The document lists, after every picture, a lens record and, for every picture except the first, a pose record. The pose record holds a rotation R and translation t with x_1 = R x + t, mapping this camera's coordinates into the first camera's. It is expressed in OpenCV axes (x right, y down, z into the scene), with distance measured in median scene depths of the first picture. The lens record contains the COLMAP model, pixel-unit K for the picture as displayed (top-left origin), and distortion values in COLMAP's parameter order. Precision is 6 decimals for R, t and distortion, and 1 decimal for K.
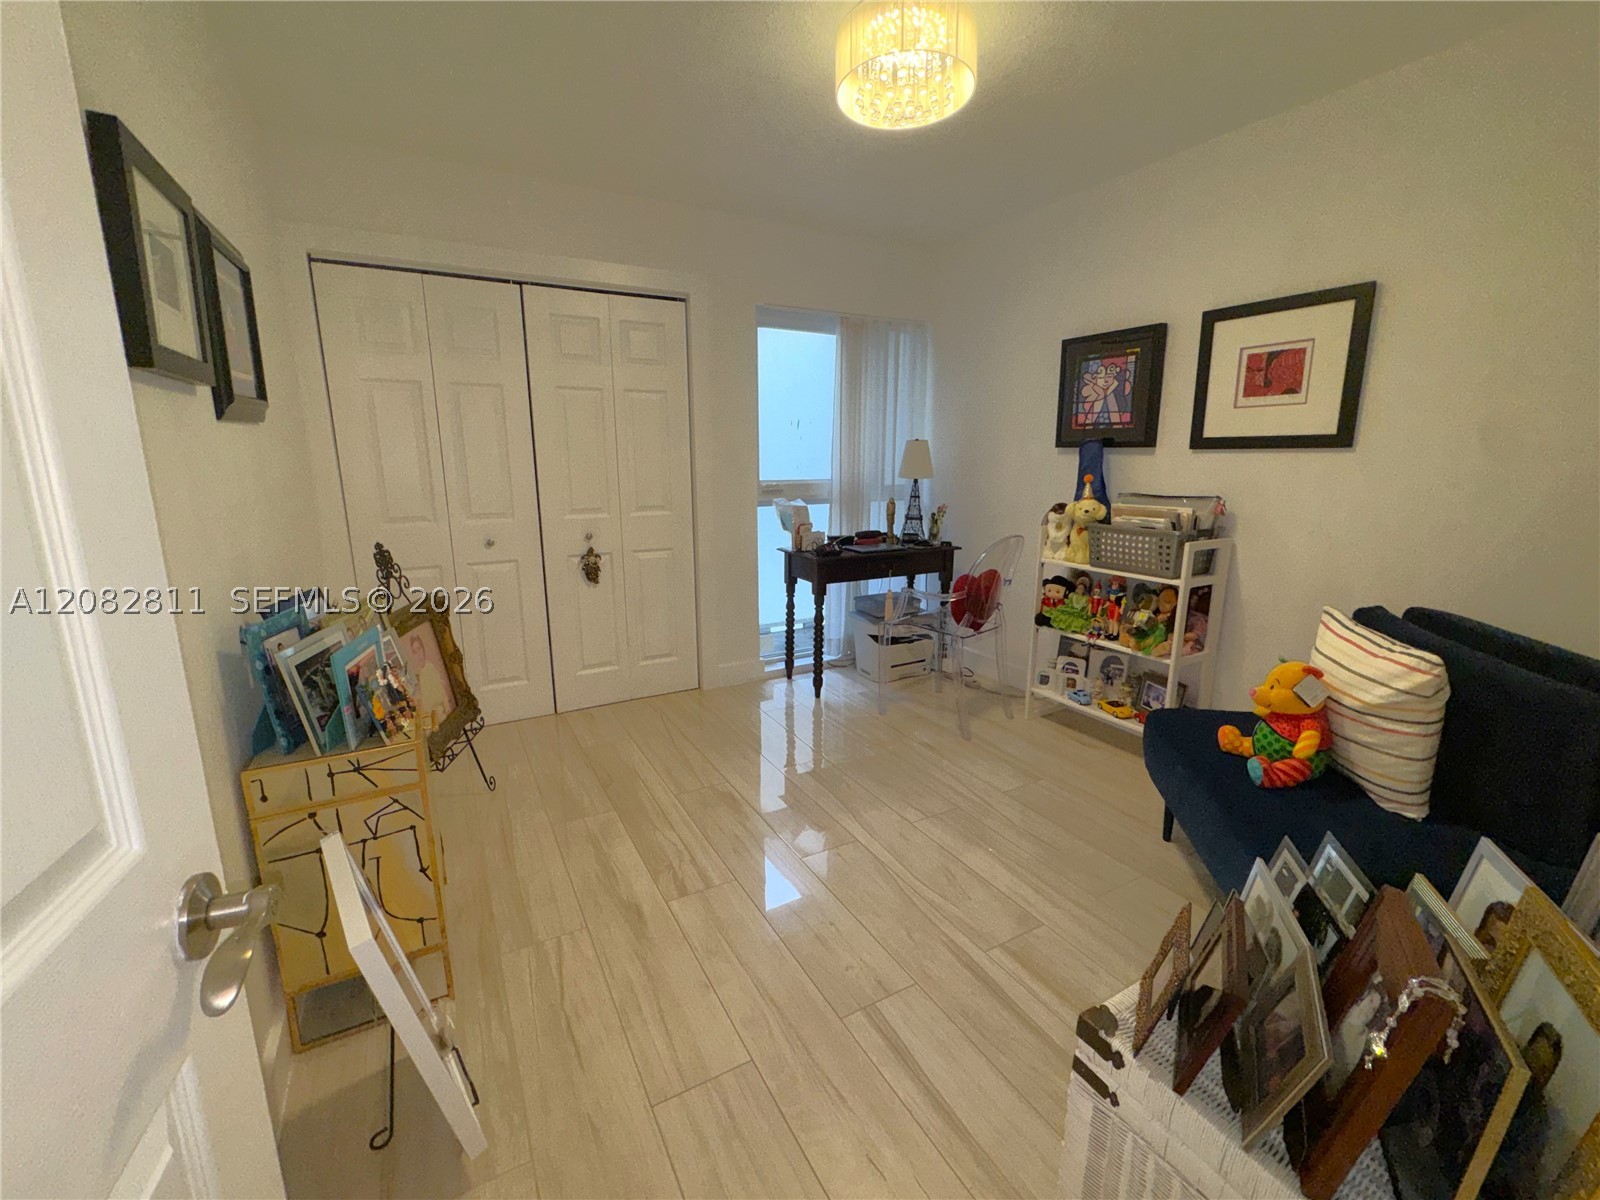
lens RADIAL K [[671.7, 0, 800.0], [0, 671.7, 600.0], [0, 0, 1]] dist [0.000314, -0.000140]
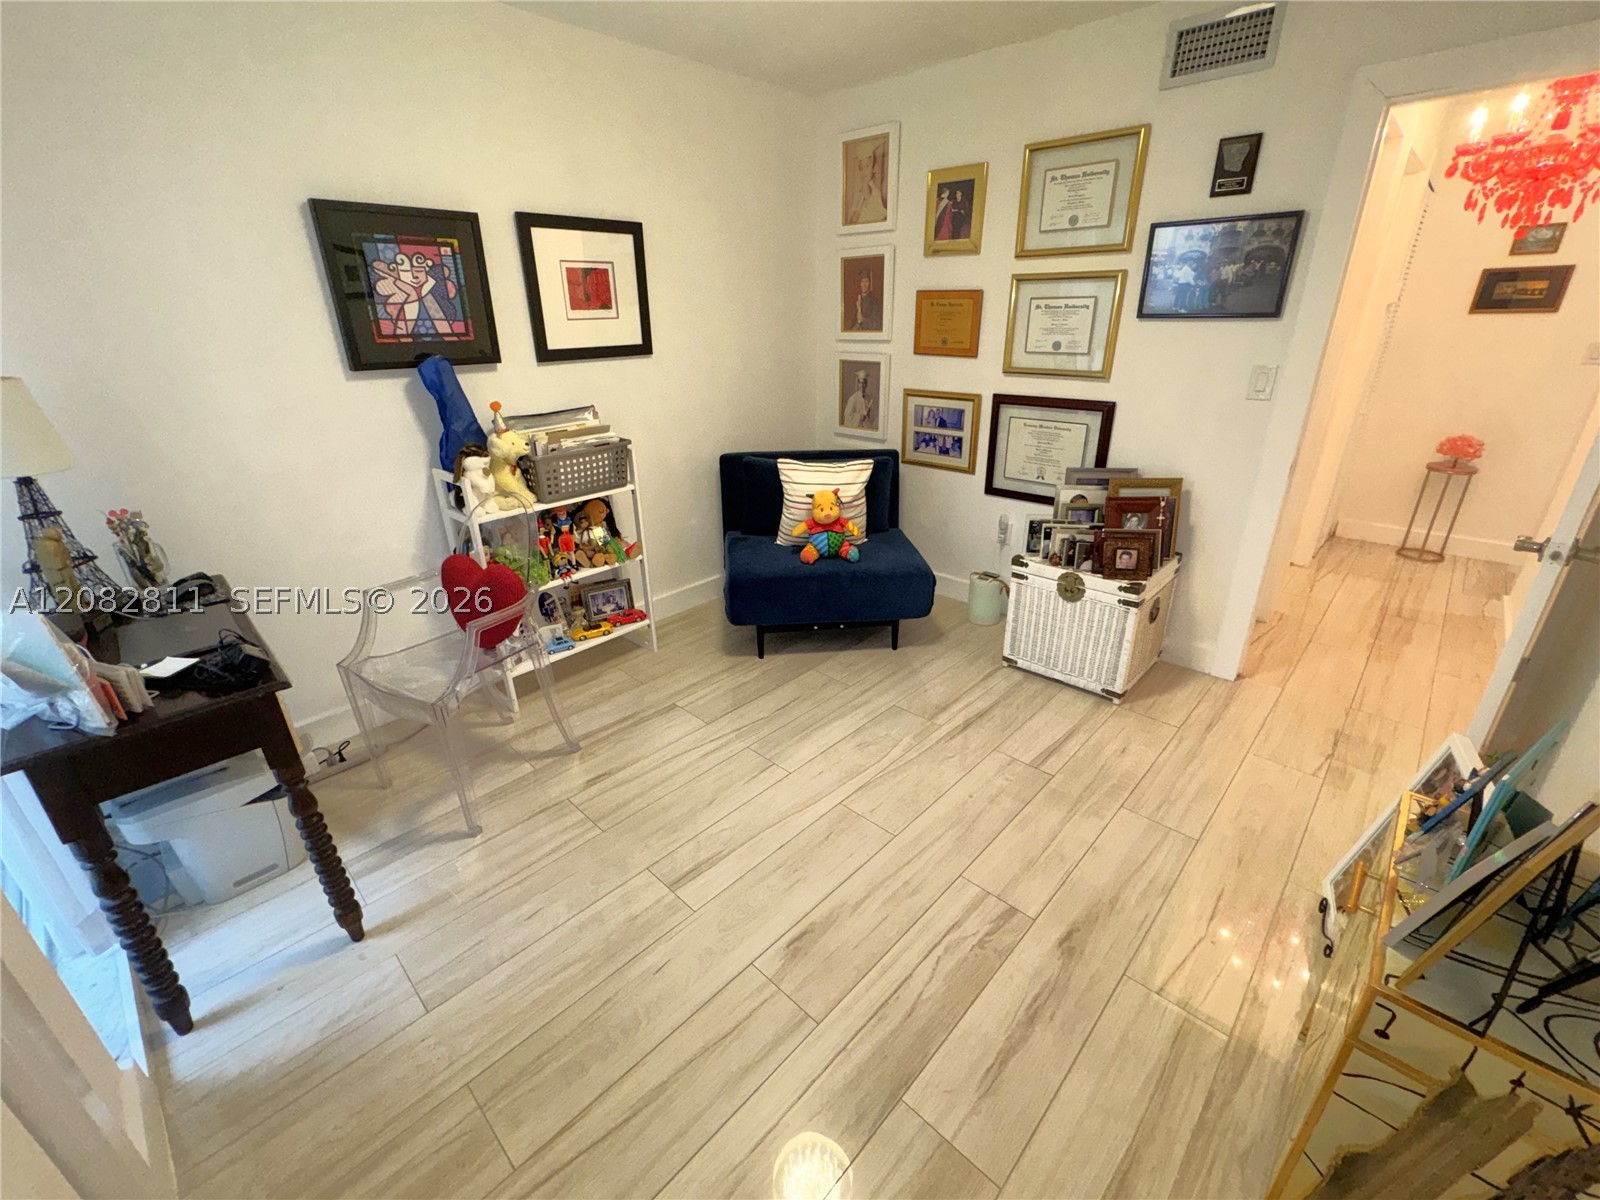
lens RADIAL K [[671.7, 0, 800.0], [0, 671.7, 600.0], [0, 0, 1]] dist [0.000314, -0.000140]
pose [[-0.295397, -0.370174, 0.880745, -0.493064], [0.220984, 0.870410, 0.439946, -0.254748], [-0.929466, 0.324589, -0.175314, 0.878897]]
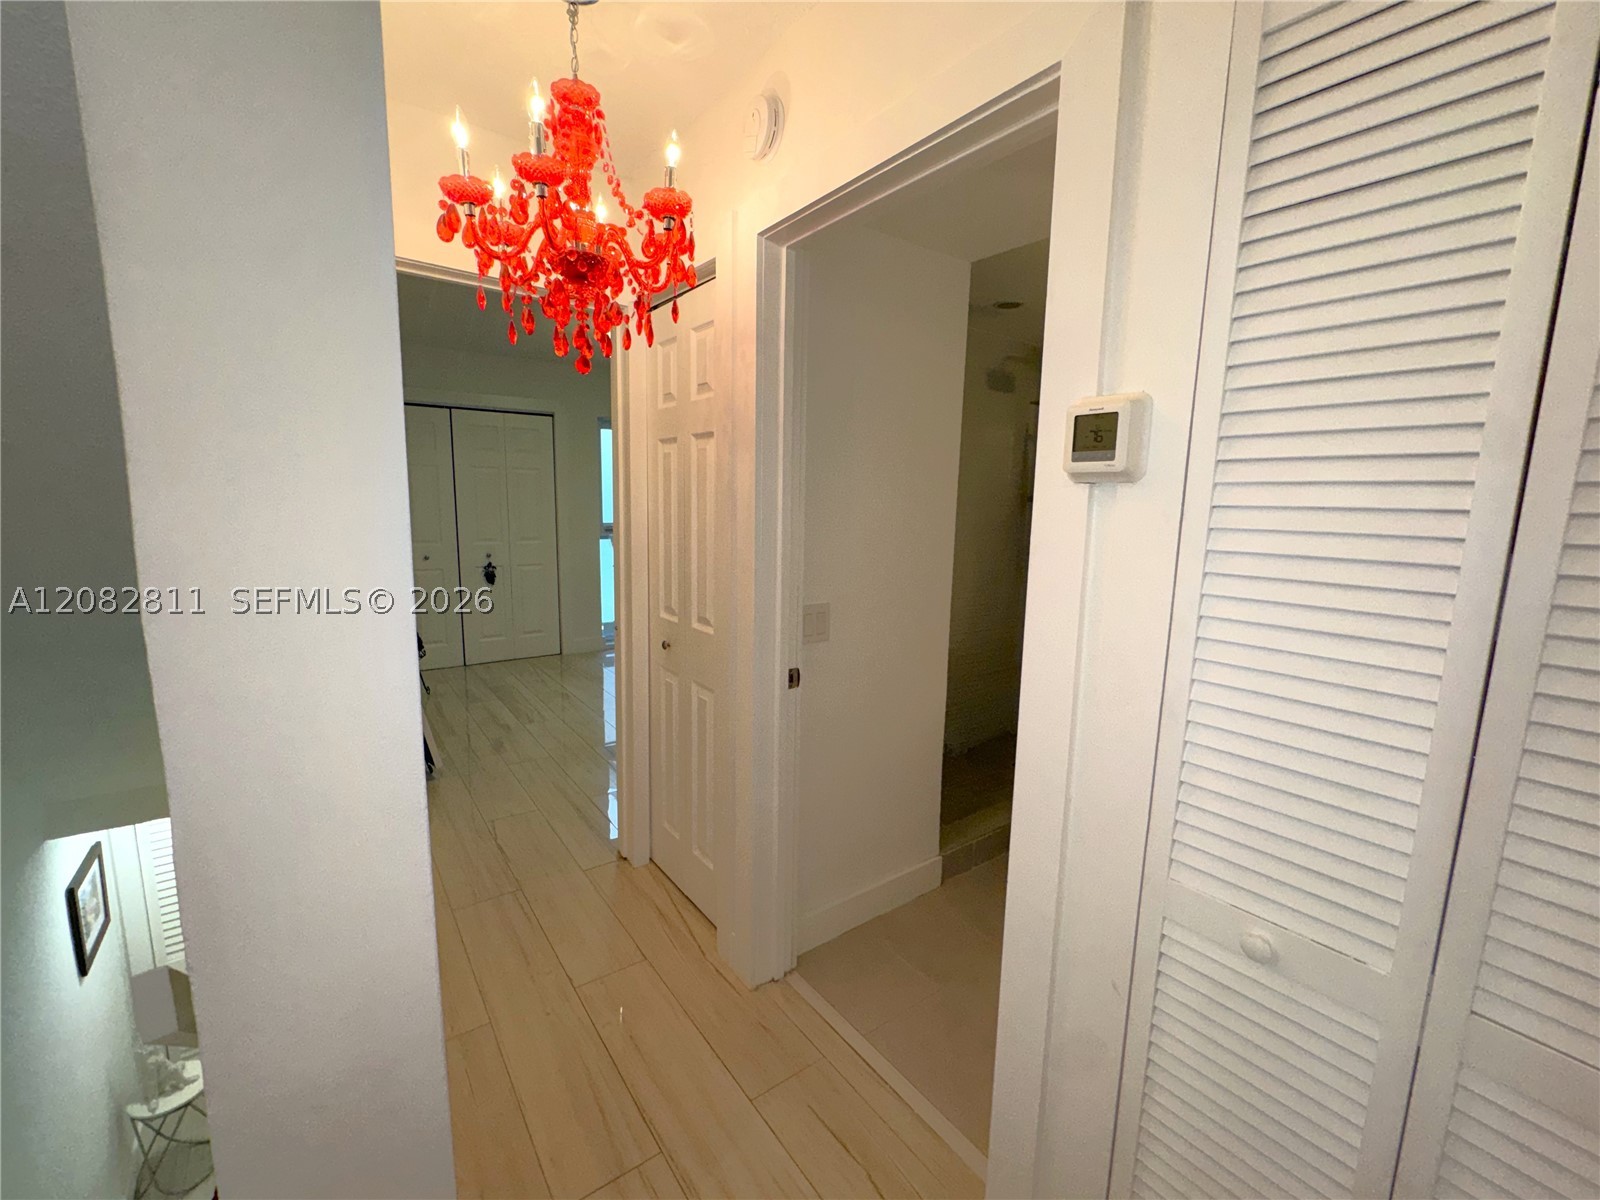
lens RADIAL K [[671.7, 0, 800.0], [0, 671.7, 600.0], [0, 0, 1]] dist [0.000314, -0.000140]
pose [[0.992014, 0.006064, 0.125985, 0.268315], [0.000558, 0.998623, -0.052462, 0.115618], [-0.126130, 0.052113, 0.990644, -0.821760]]
